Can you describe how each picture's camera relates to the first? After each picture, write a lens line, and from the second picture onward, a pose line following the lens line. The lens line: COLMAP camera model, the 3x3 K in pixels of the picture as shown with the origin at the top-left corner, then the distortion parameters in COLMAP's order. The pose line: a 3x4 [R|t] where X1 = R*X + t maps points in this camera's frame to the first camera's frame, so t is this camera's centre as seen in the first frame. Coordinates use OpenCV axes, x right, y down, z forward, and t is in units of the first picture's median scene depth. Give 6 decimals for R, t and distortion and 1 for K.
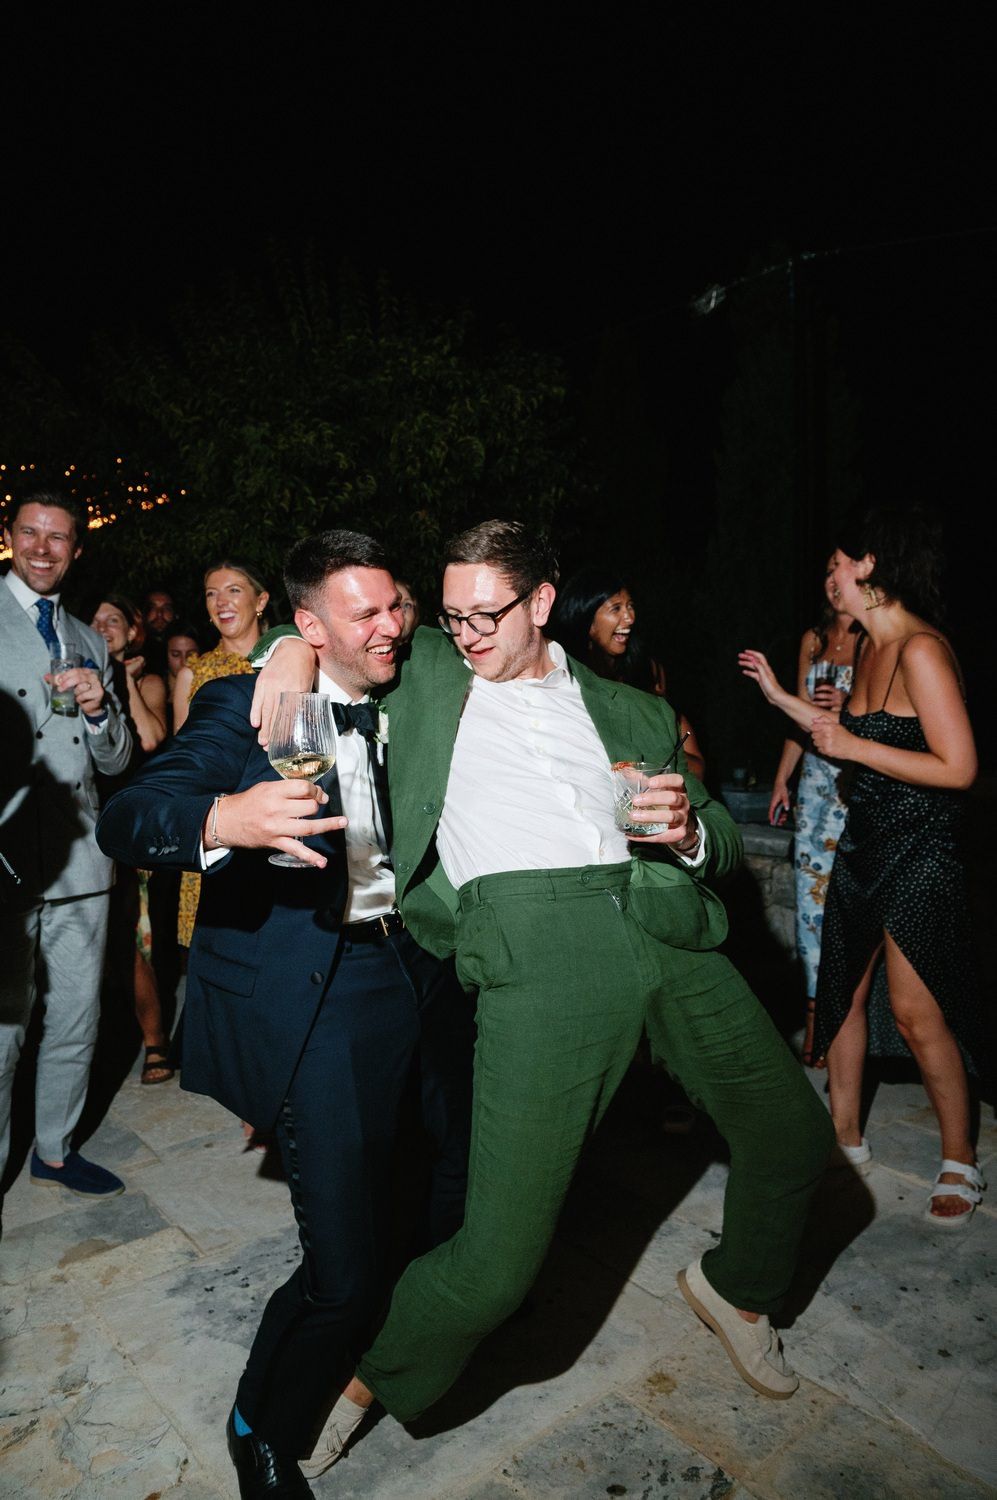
lens RADIAL K [[1065.1, 0, 502.4], [0, 1065.1, 738.7], [0, 0, 1]] dist [-0.023508, -0.013243]
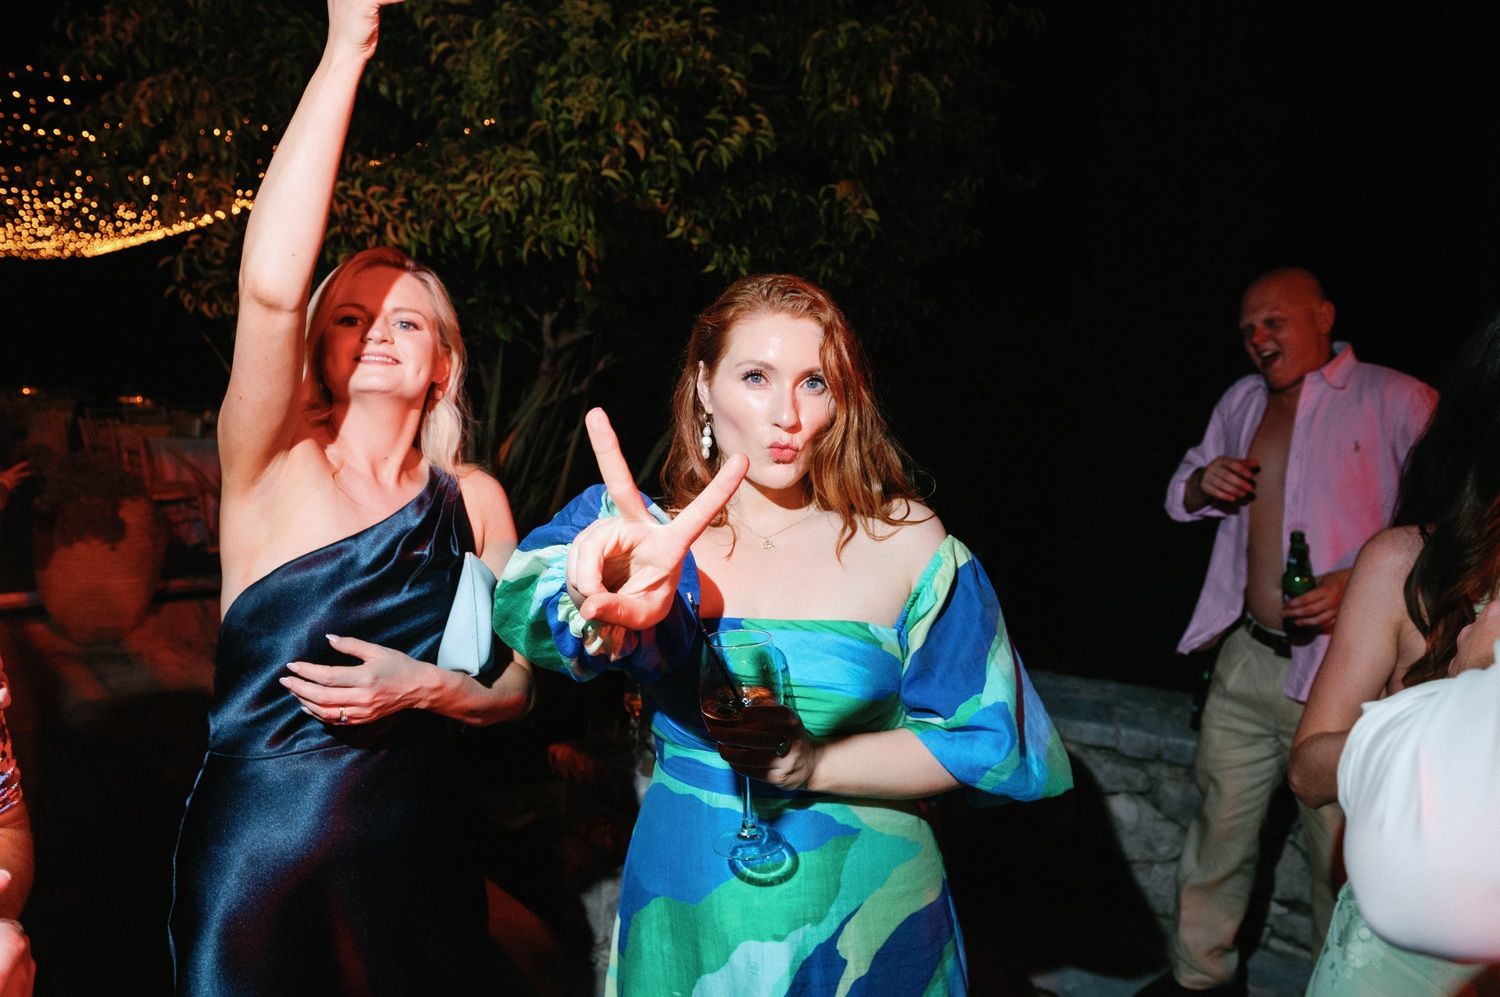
lens RADIAL K [[1065.1, 0, 744.2], [0, 1065.1, 498.8], [0, 0, 1]] dist [-0.023508, -0.013243]
pose [[0.996001, 0.051029, 0.073329, -0.174450], [-0.052991, 0.998280, 0.025067, -0.052384], [-0.071924, -0.028852, 0.996993, 0.428340]]
